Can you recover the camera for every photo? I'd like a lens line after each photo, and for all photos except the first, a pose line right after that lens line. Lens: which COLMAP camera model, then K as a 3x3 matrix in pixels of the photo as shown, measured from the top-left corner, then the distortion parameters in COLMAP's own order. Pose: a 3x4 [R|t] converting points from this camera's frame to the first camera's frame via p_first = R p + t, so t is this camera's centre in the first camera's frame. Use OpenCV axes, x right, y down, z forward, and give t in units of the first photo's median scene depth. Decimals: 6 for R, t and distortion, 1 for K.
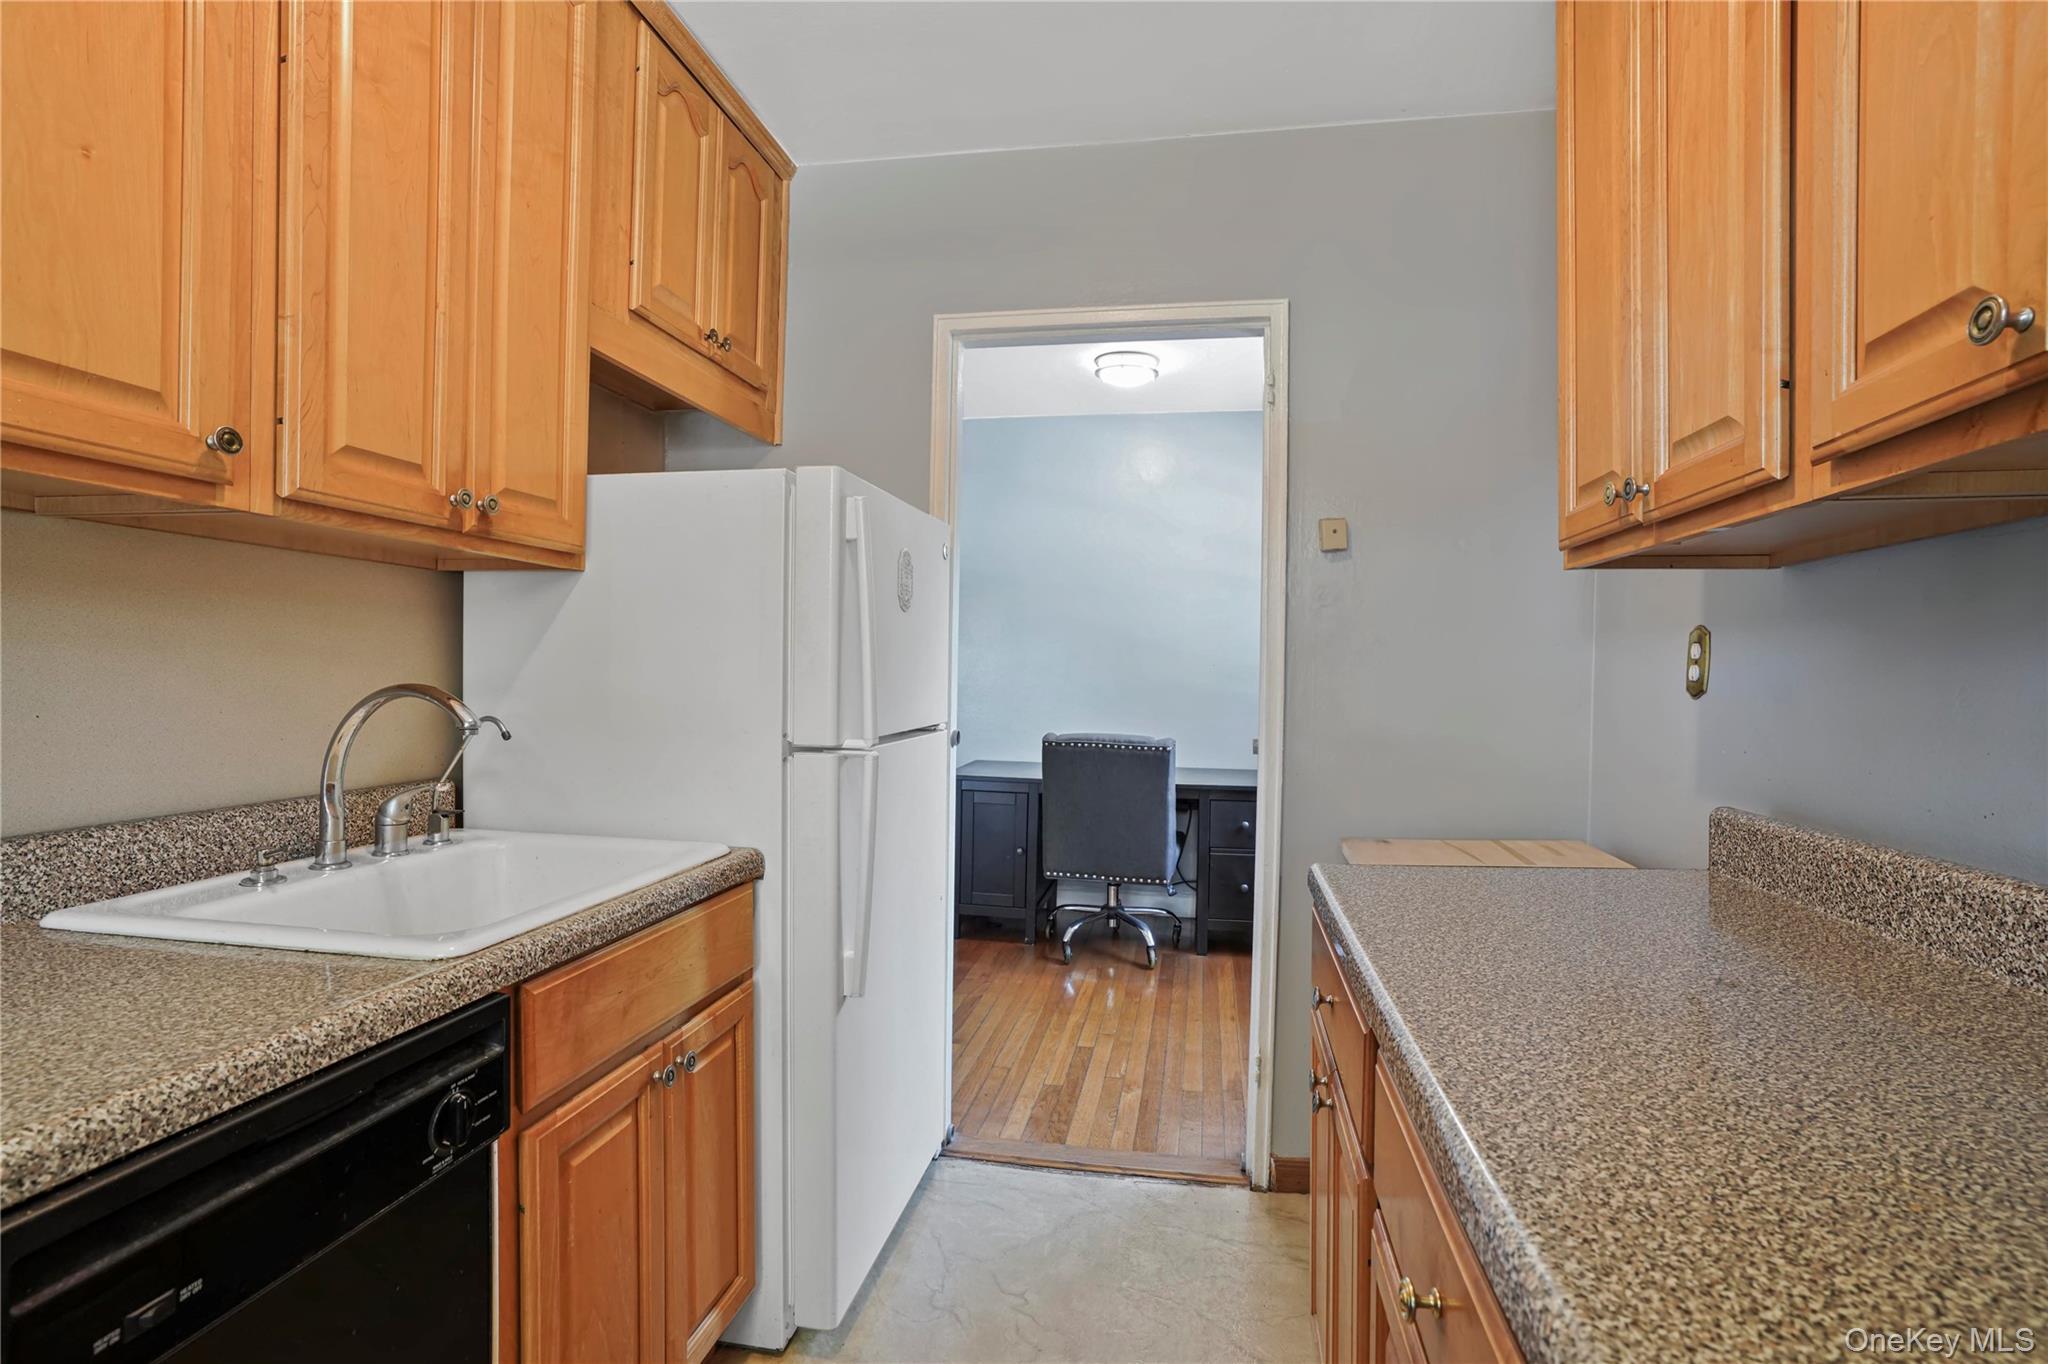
lens RADIAL K [[944.9, 0, 1052.9], [0, 944.9, 686.0], [0, 0, 1]] dist [-0.061087, 0.023502]
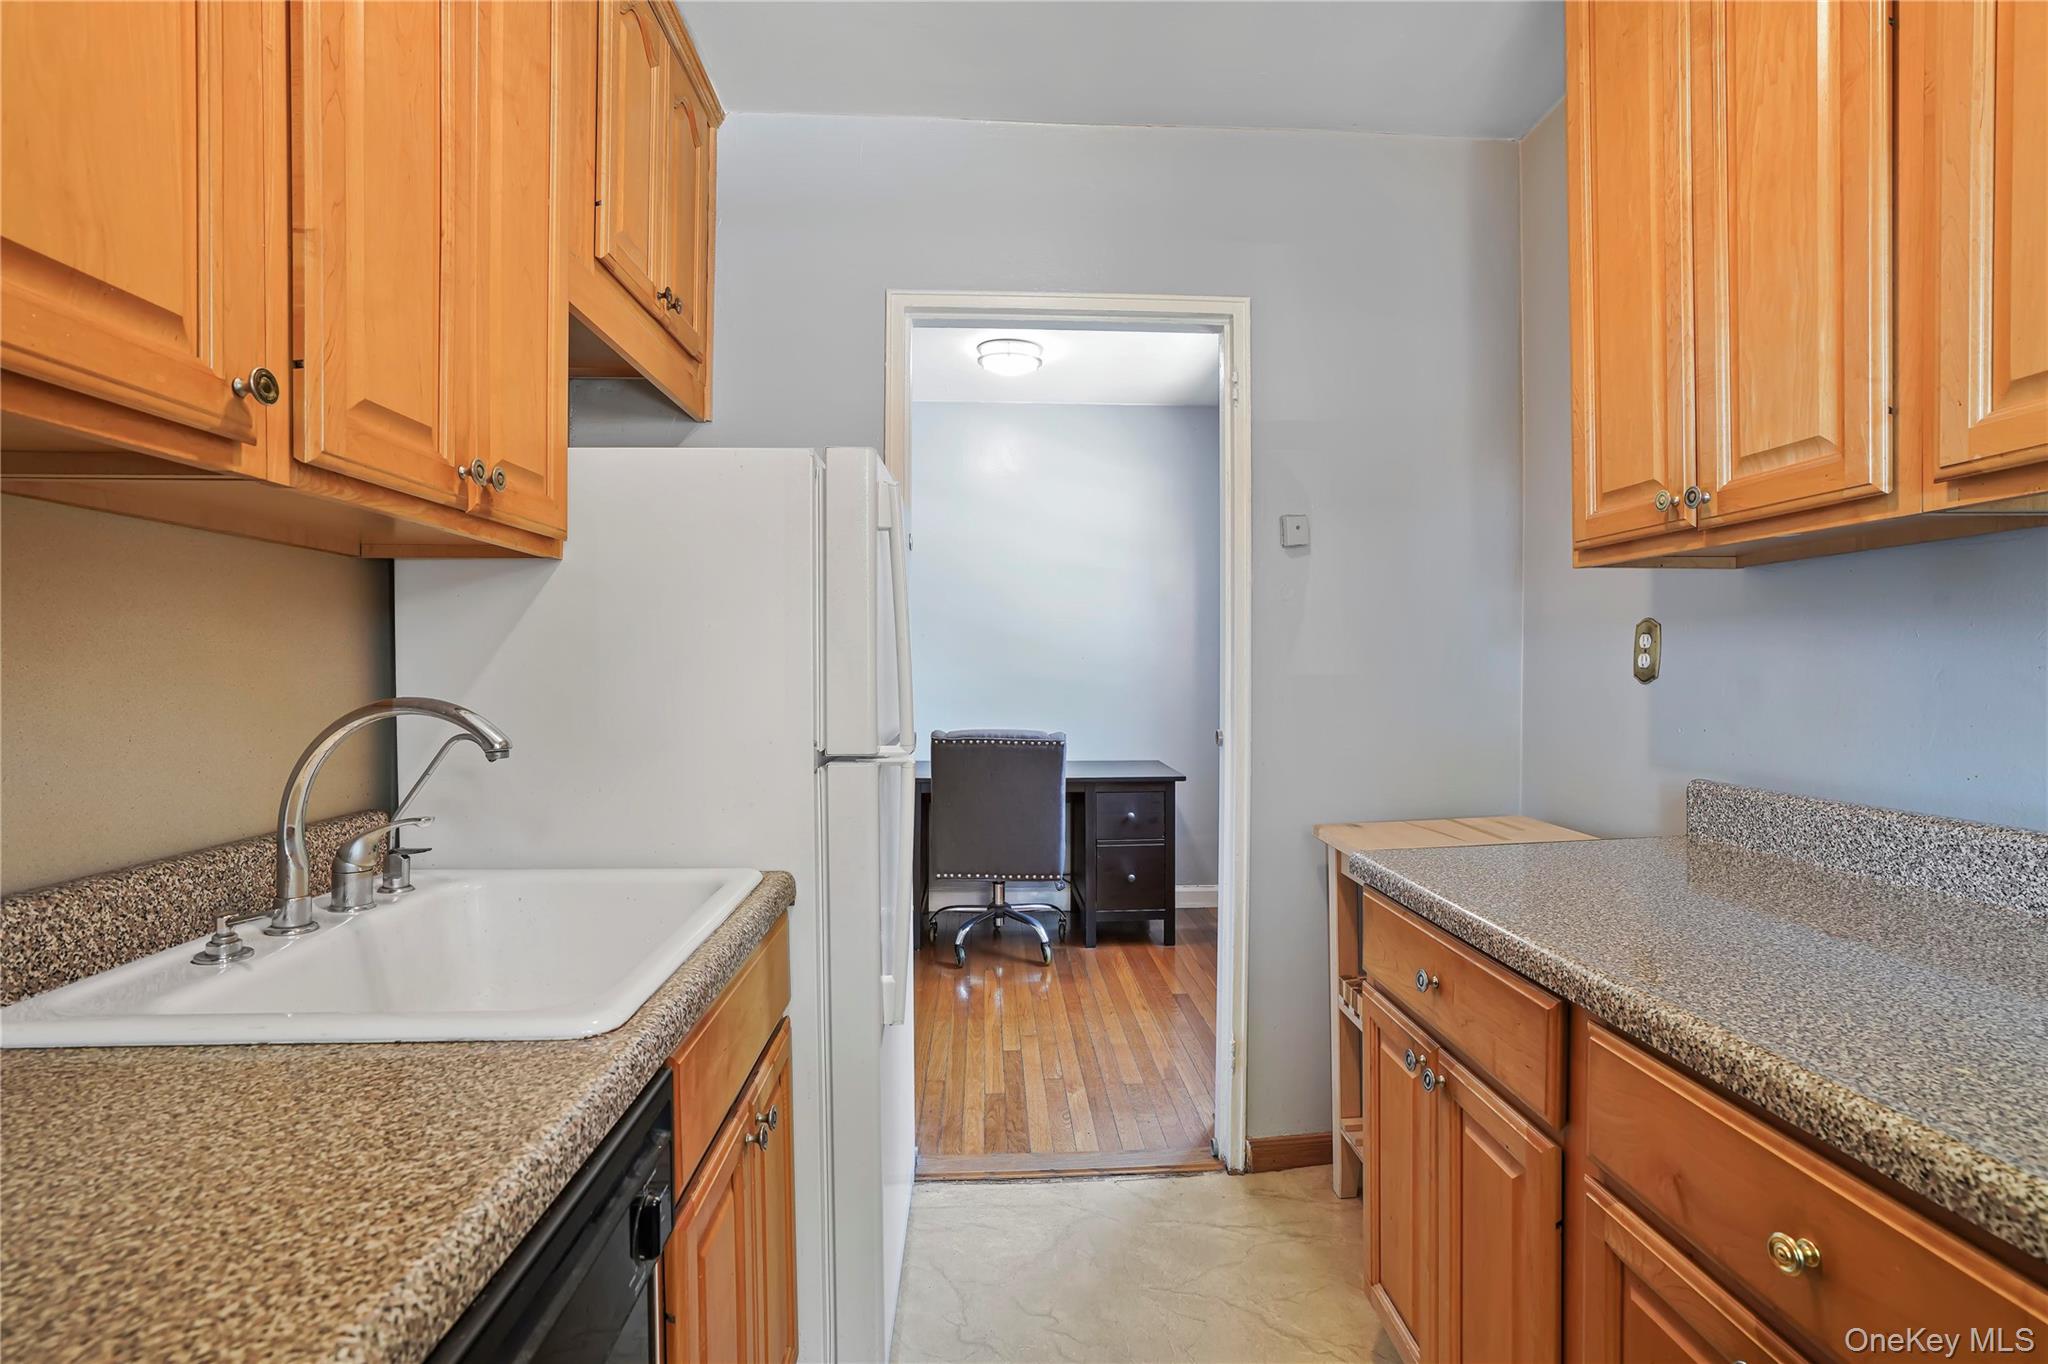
lens RADIAL K [[953.8, 0, 1044.3], [0, 953.8, 684.4], [0, 0, 1]] dist [-0.063959, 0.026085]
pose [[0.974076, -0.019997, 0.225334, -0.274044], [0.018574, 0.999792, 0.008431, -0.008540], [-0.225456, -0.004027, 0.974245, 0.061745]]
